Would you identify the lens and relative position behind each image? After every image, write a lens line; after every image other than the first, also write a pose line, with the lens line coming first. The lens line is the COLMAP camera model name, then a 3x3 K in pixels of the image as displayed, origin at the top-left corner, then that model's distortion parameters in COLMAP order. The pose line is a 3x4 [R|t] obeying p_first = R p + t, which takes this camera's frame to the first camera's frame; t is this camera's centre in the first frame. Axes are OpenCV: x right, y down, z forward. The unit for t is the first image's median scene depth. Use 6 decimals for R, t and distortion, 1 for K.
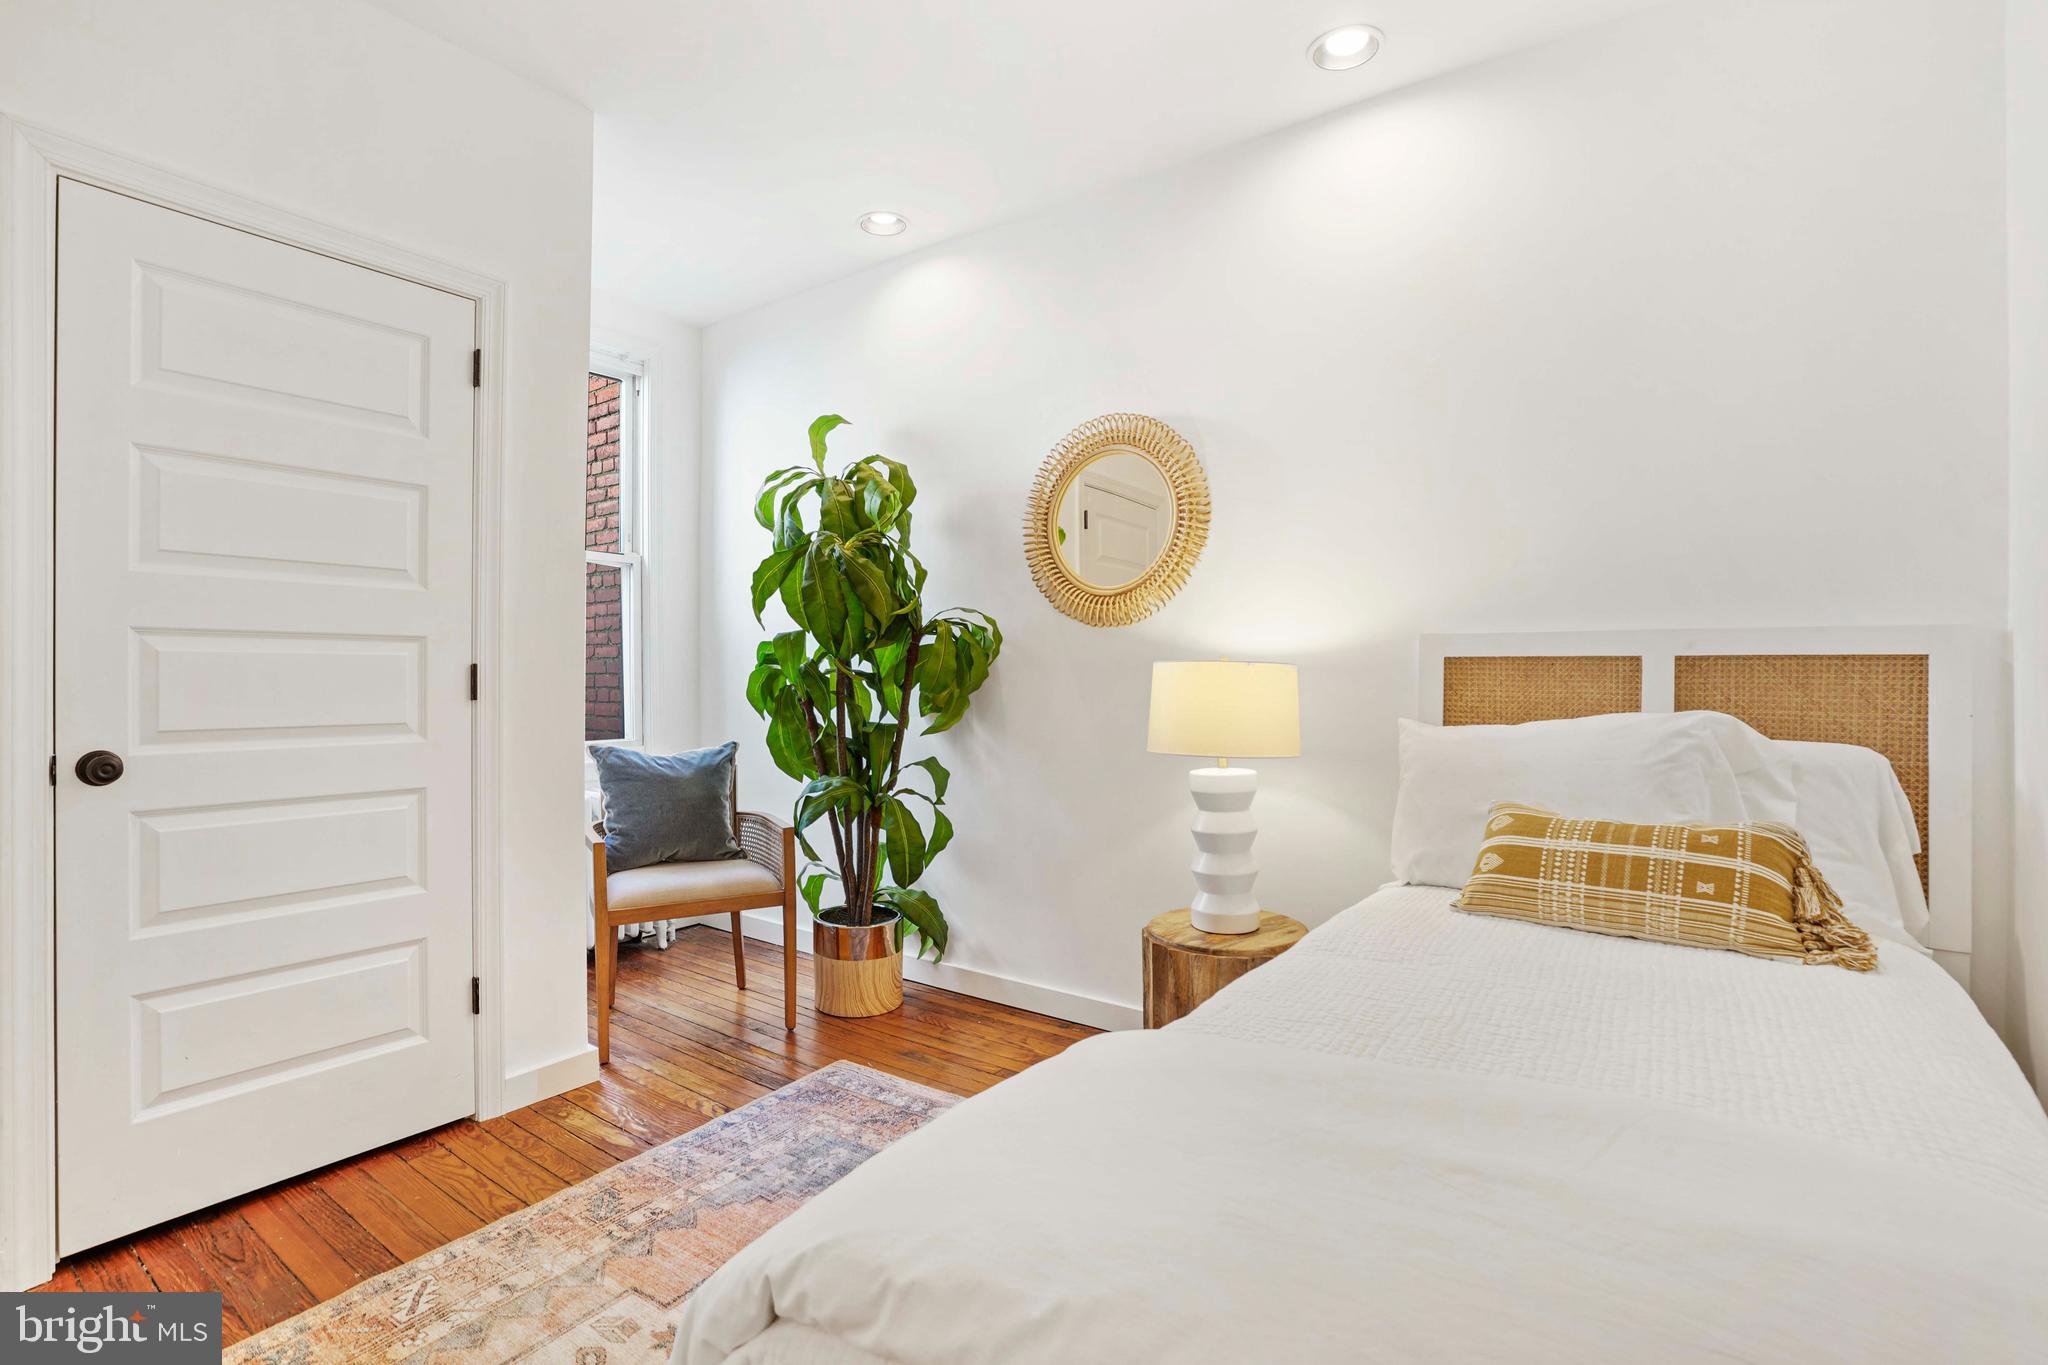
lens RADIAL K [[971.3, 0, 1019.8], [0, 971.3, 677.8], [0, 0, 1]] dist [-0.060786, 0.025333]
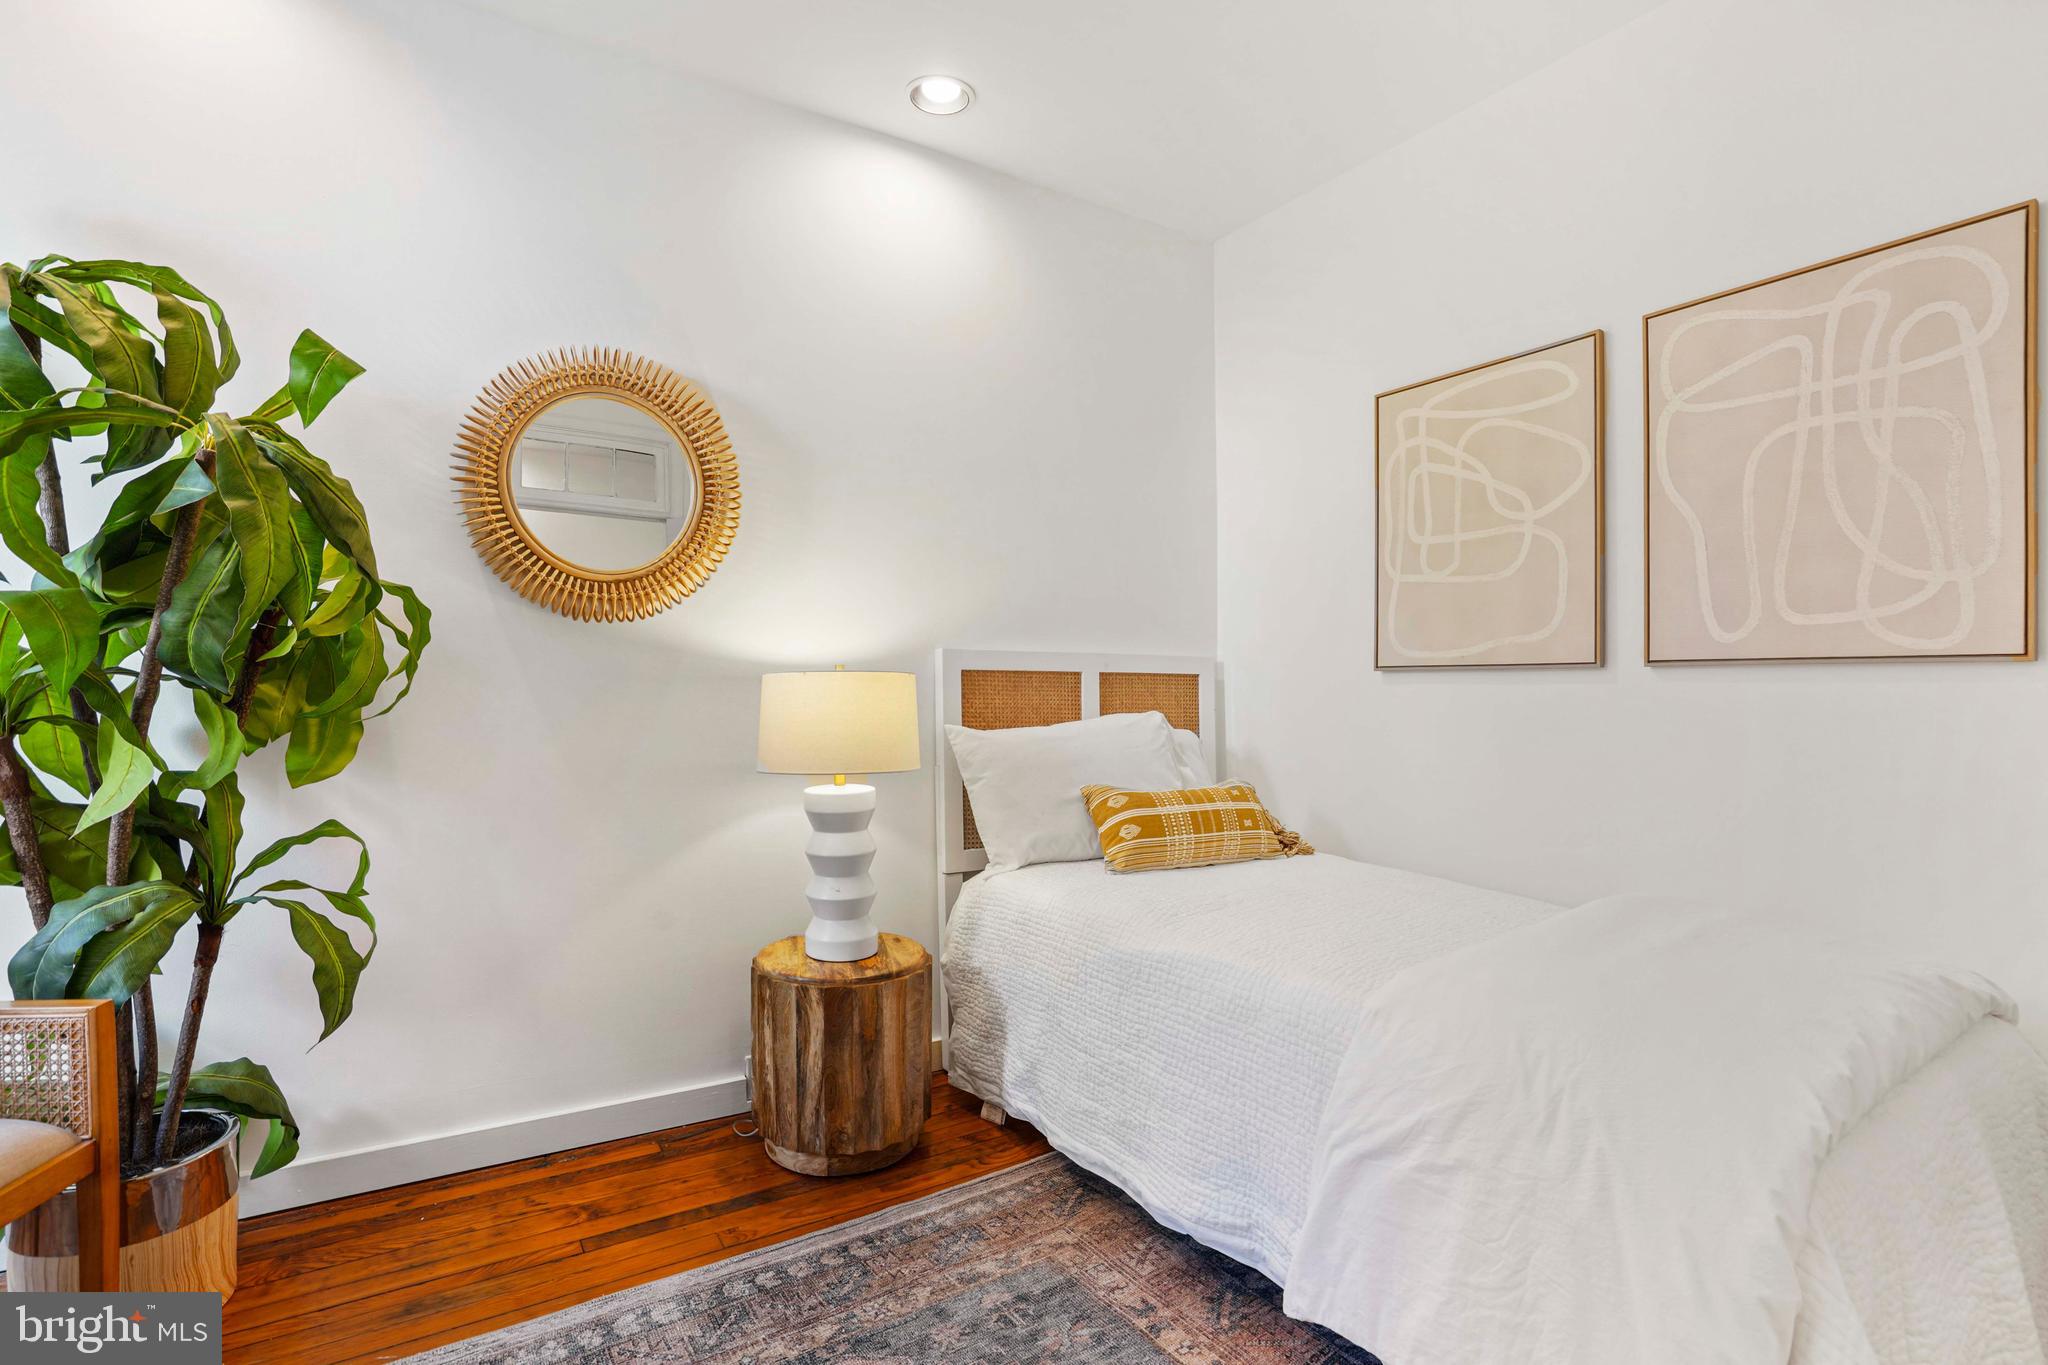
lens RADIAL K [[983.7, 0, 1021.7], [0, 983.7, 695.3], [0, 0, 1]] dist [-0.064292, 0.029978]
pose [[0.370884, -0.010132, 0.928624, -0.645533], [-0.003531, 0.999918, 0.012321, -0.006491], [-0.928672, -0.007849, 0.370818, 0.517657]]
